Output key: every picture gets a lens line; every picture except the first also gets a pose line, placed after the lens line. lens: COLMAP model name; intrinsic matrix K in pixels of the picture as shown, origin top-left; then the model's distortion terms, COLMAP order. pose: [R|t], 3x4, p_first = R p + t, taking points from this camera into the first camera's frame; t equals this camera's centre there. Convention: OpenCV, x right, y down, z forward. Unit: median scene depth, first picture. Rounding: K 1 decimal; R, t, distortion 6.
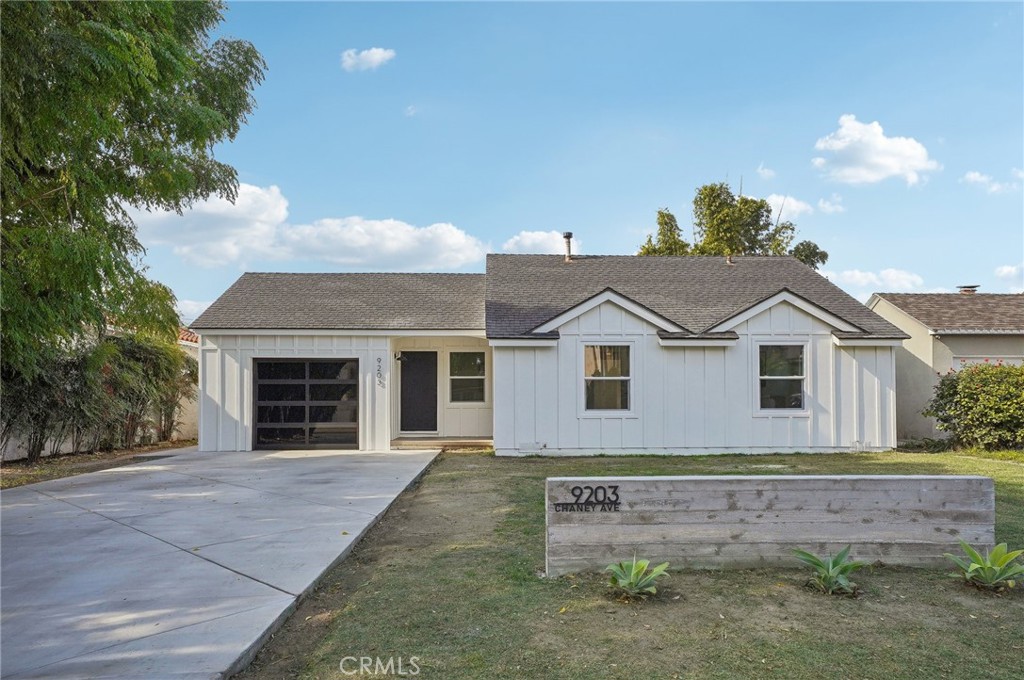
lens RADIAL K [[624.0, 0, 501.4], [0, 624.0, 379.9], [0, 0, 1]] dist [0.038316, 0.008584]
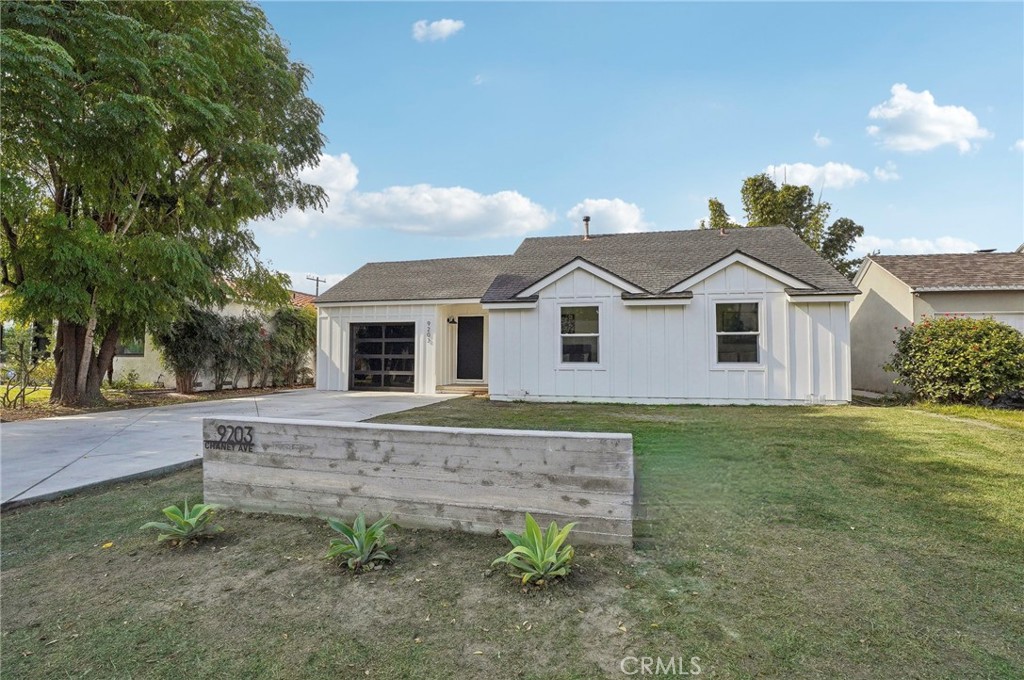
lens RADIAL K [[467.4, 0, 506.4], [0, 467.4, 324.1], [0, 0, 1]] dist [-0.051749, 0.003377]
pose [[0.963576, -0.011202, -0.267199, 0.277521], [0.000286, 0.999165, -0.040857, 0.012454], [0.267433, 0.039293, 0.962775, 0.142315]]
